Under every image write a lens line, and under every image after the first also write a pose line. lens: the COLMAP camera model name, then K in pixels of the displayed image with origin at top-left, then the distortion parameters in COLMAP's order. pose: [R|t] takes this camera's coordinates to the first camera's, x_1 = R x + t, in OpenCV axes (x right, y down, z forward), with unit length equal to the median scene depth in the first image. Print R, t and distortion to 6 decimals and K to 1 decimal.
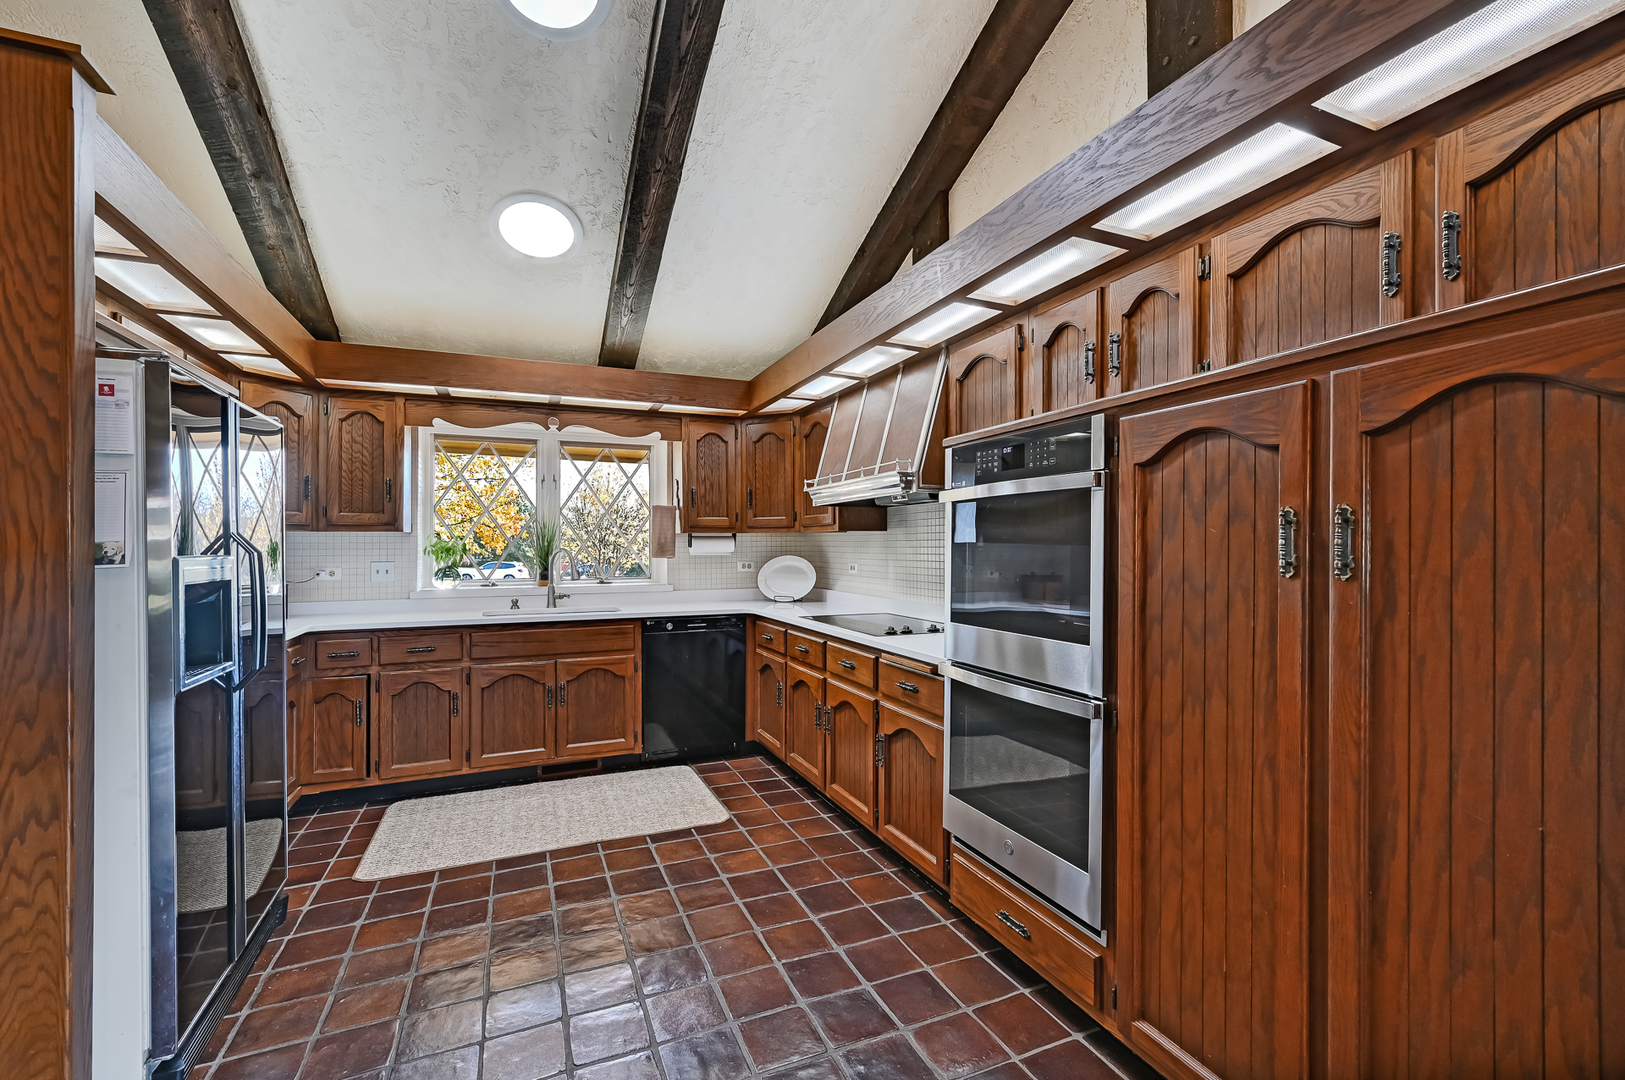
lens RADIAL K [[672.5, 0, 809.3], [0, 672.5, 546.1], [0, 0, 1]] dist [-0.000750, -0.000028]
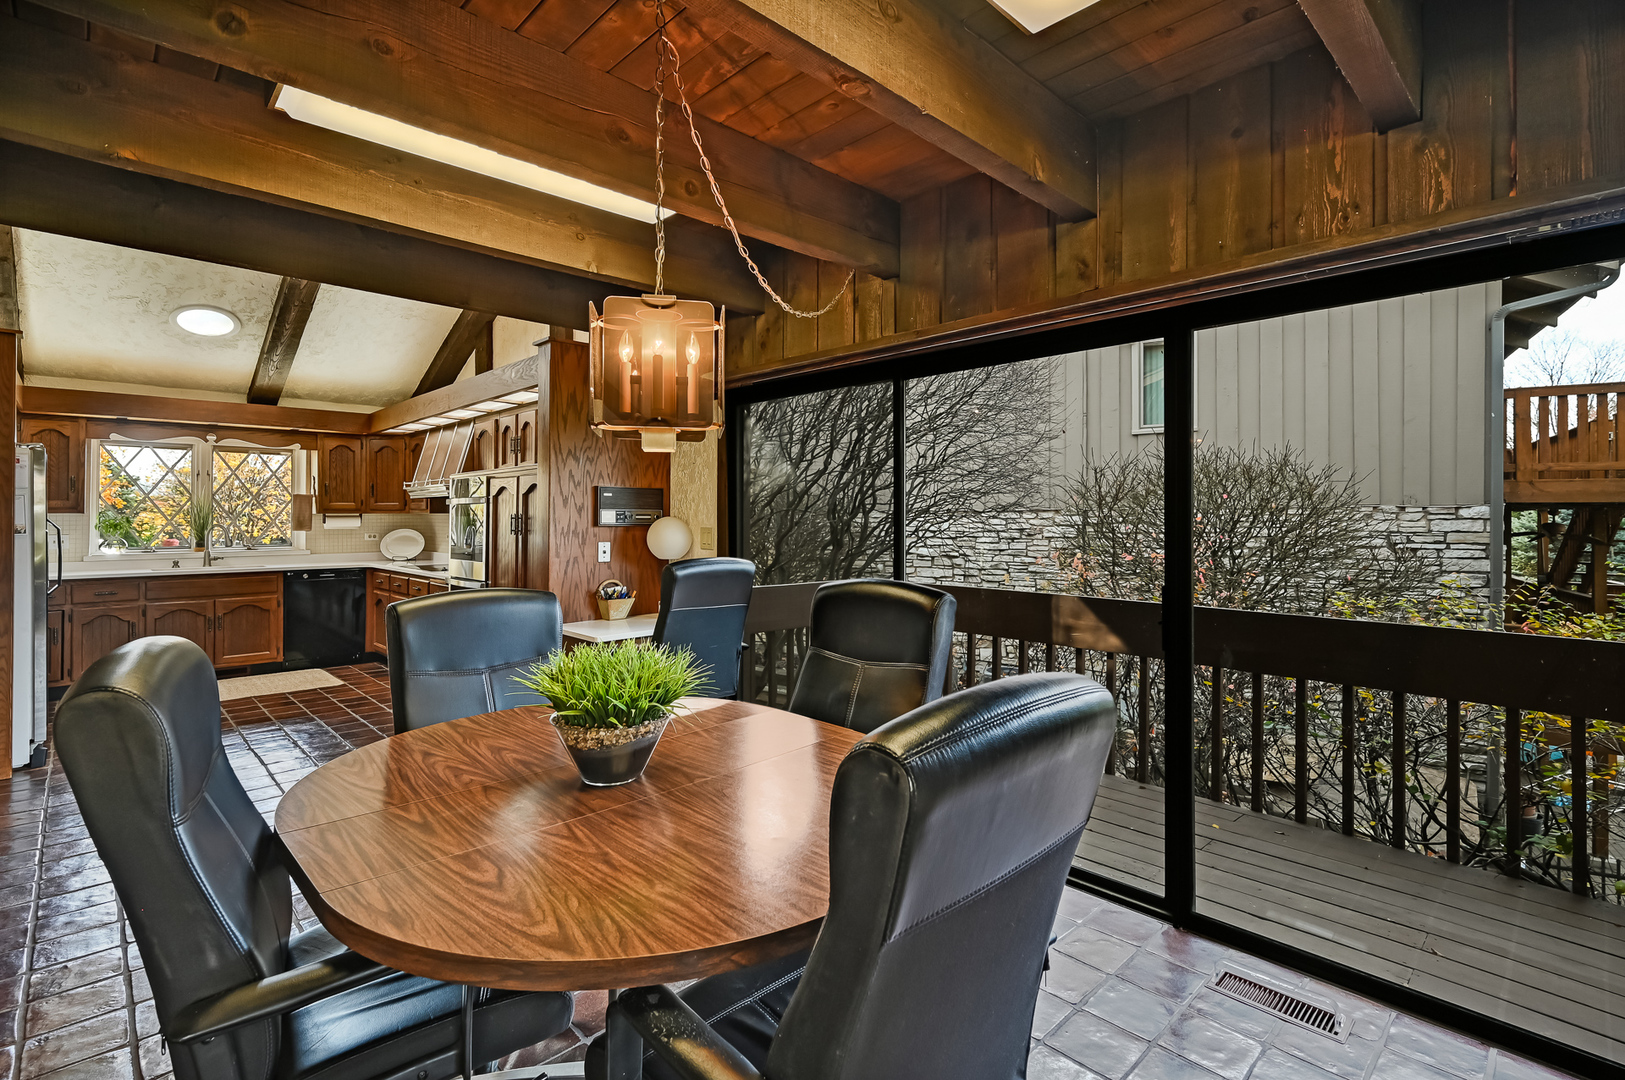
lens RADIAL K [[772.8, 0, 832.1], [0, 772.8, 510.8], [0, 0, 1]] dist [0.002173, -0.000001]
pose [[0.932746, 0.004145, 0.360510, 0.265133], [-0.000749, 0.999954, -0.009560, -0.011091], [-0.360533, 0.008647, 0.932706, -1.035066]]
